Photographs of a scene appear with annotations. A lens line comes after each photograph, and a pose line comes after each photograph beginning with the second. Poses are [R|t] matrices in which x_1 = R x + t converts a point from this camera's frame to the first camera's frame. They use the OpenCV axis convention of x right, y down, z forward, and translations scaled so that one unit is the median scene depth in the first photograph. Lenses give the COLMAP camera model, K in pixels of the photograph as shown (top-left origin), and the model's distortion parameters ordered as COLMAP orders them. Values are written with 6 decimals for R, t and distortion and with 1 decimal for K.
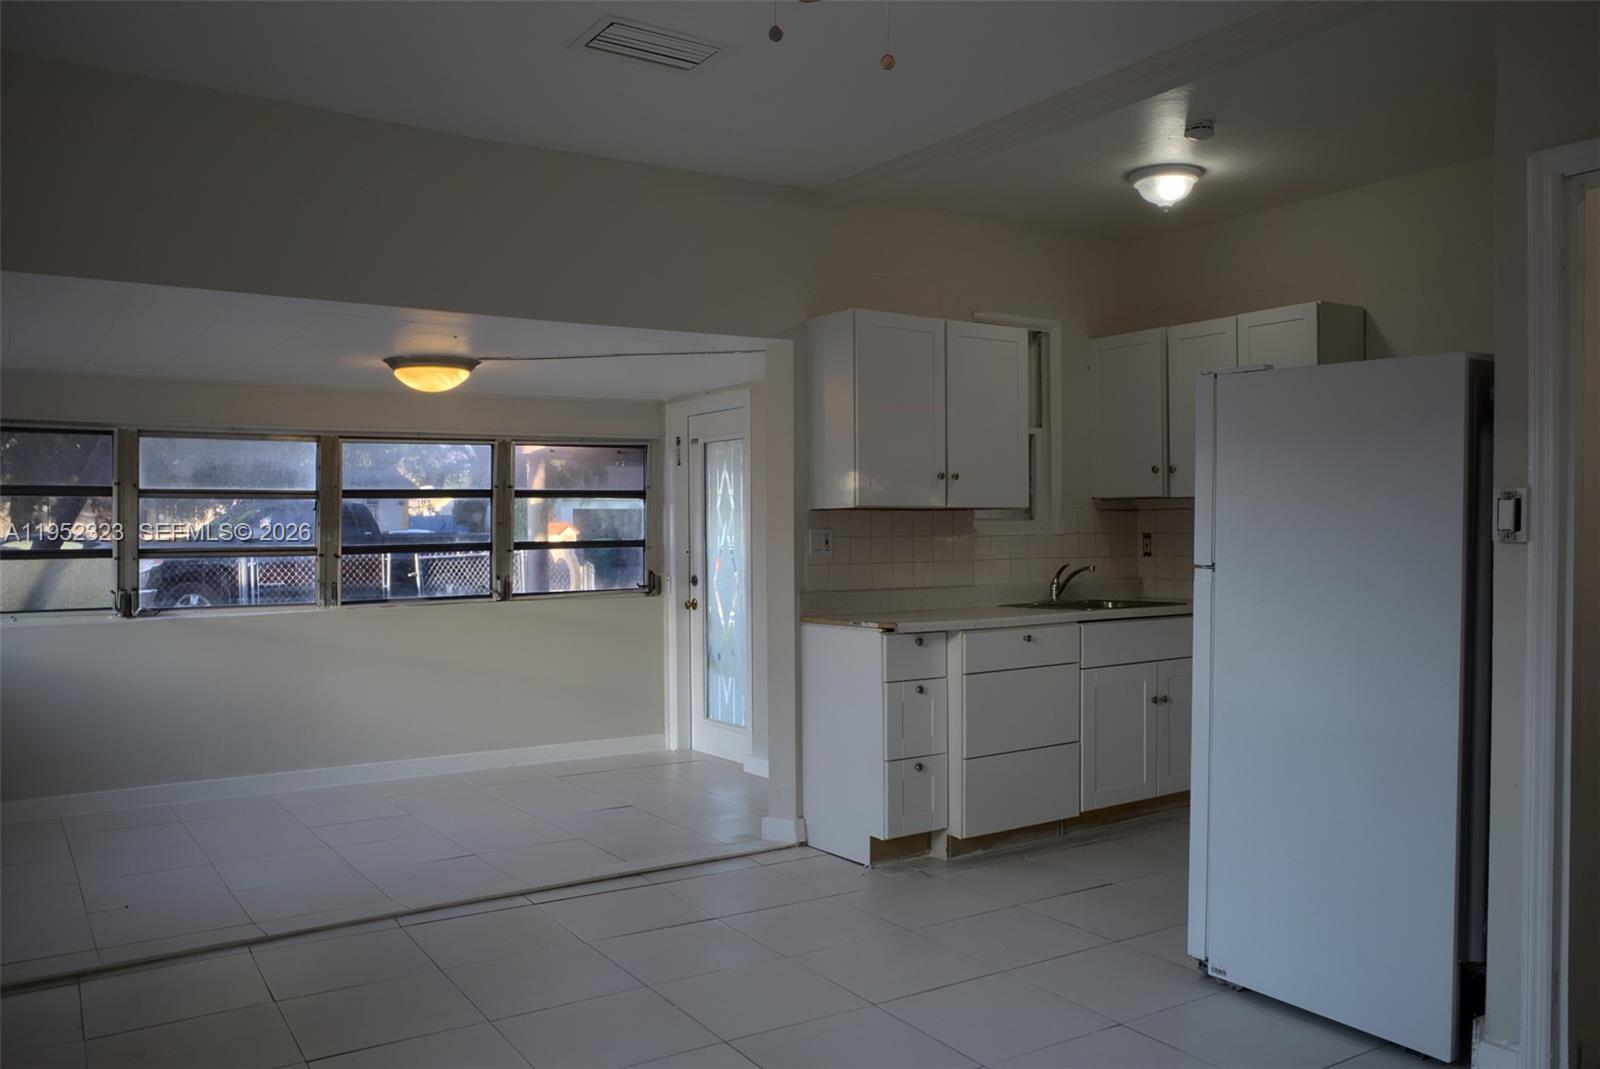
lens RADIAL K [[1260.9, 0, 800.4], [0, 1260.9, 533.4], [0, 0, 1]] dist [-0.058173, 0.052482]
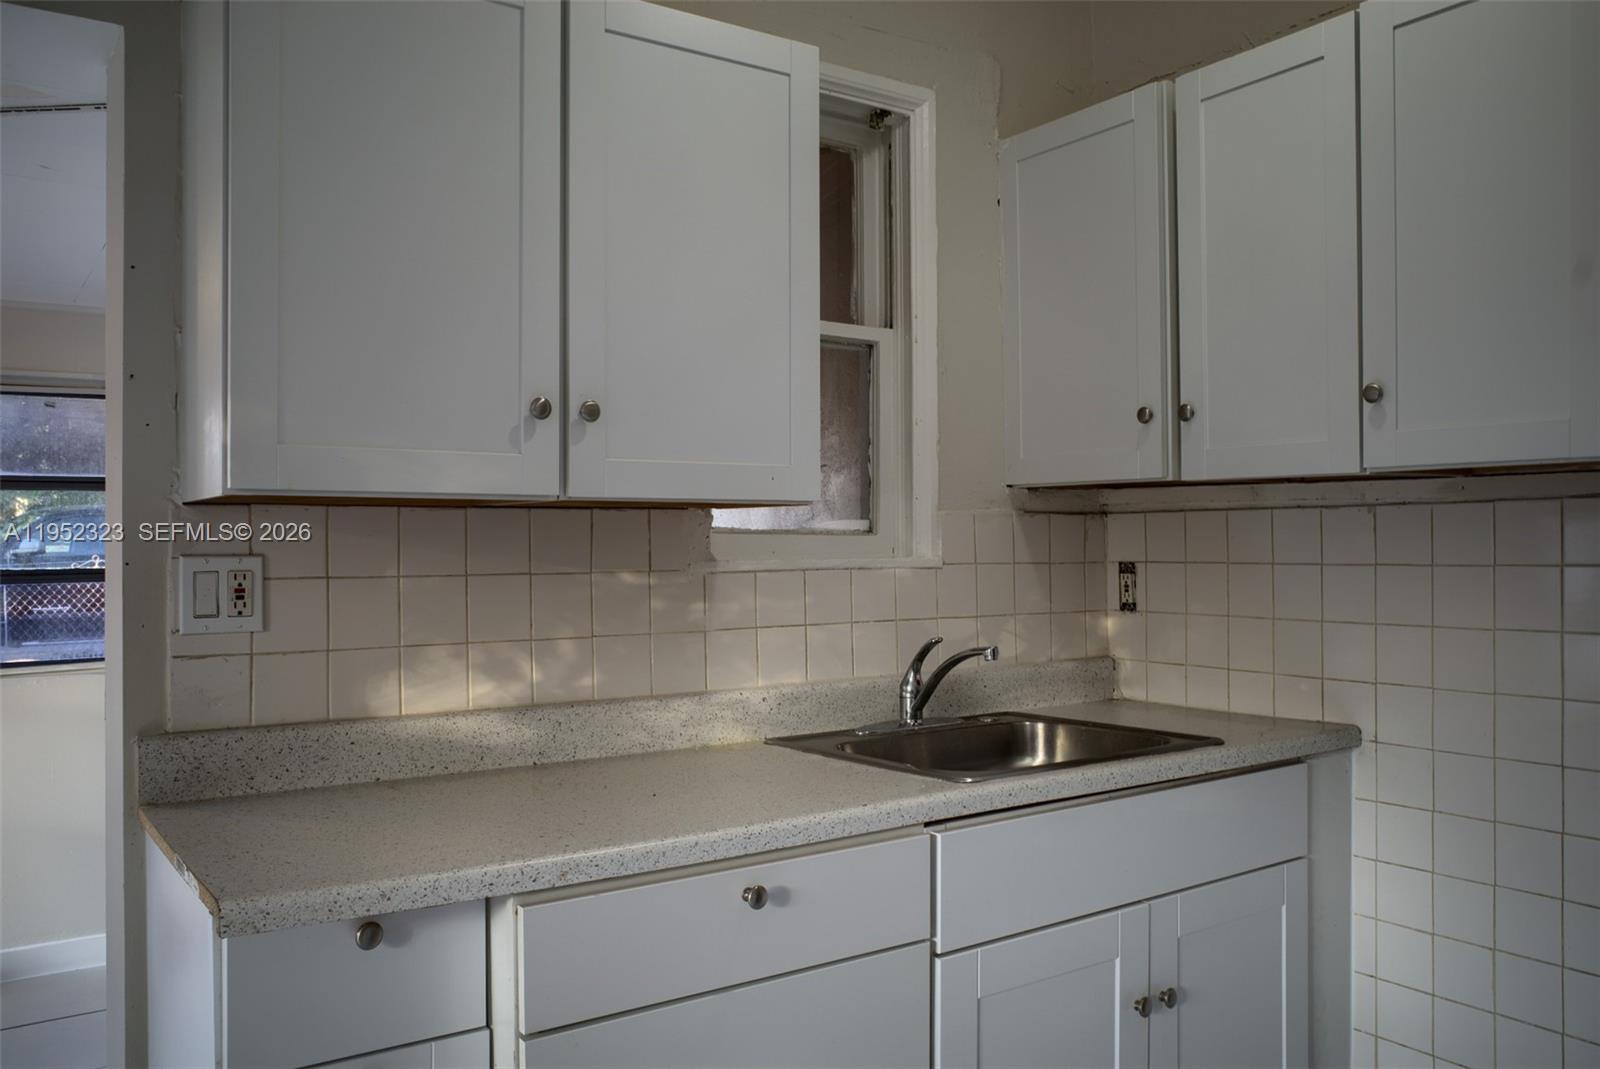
lens RADIAL K [[1260.9, 0, 804.3], [0, 1260.9, 528.6], [0, 0, 1]] dist [-0.058173, 0.052482]
pose [[0.999908, 0.003630, 0.013082, 0.162518], [-0.003465, 0.999915, -0.012584, -0.006991], [-0.013127, 0.012537, 0.999835, 0.579487]]
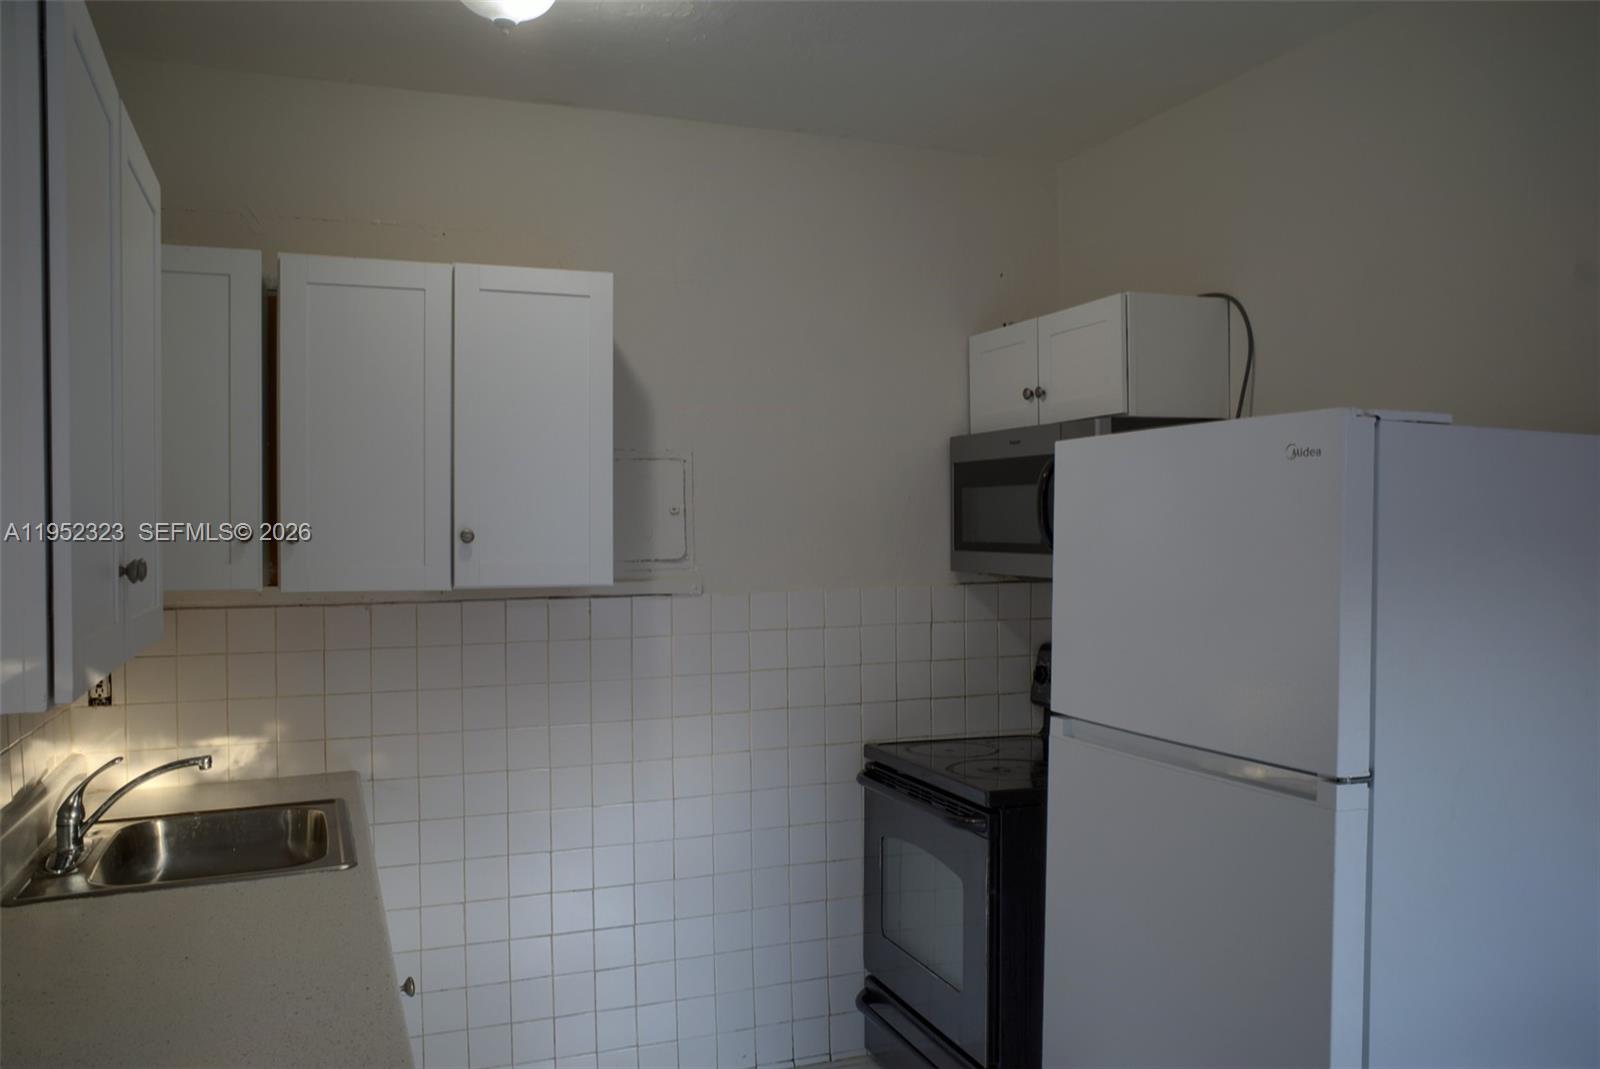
lens RADIAL K [[1260.9, 0, 806.1], [0, 1260.9, 536.2], [0, 0, 1]] dist [-0.058173, 0.052482]
pose [[0.206113, 0.003261, 0.978523, -0.149587], [0.007341, 0.999961, -0.004878, -0.046852], [-0.978501, 0.008189, 0.206081, 0.687630]]
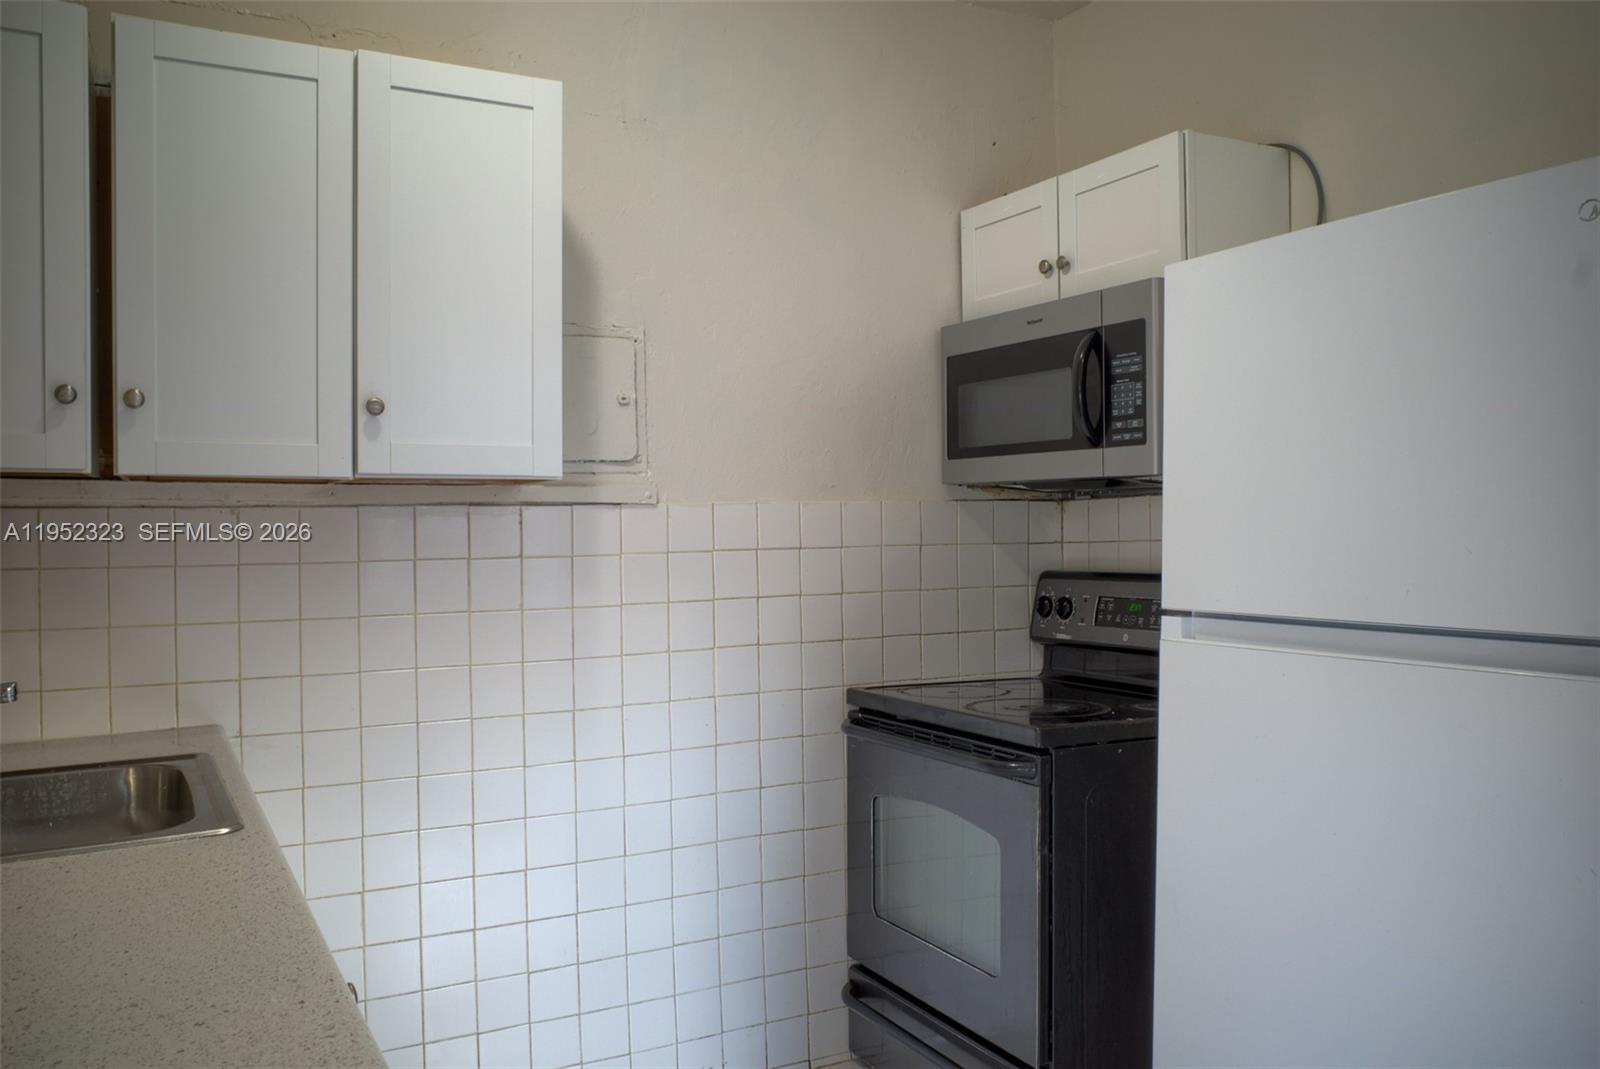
lens RADIAL K [[1260.9, 0, 804.1], [0, 1260.9, 537.2], [0, 0, 1]] dist [-0.058173, 0.052482]
pose [[0.086237, 0.001070, 0.996274, -0.052304], [0.011215, 0.999935, -0.002044, -0.007237], [-0.996211, 0.011350, 0.086220, 0.763016]]
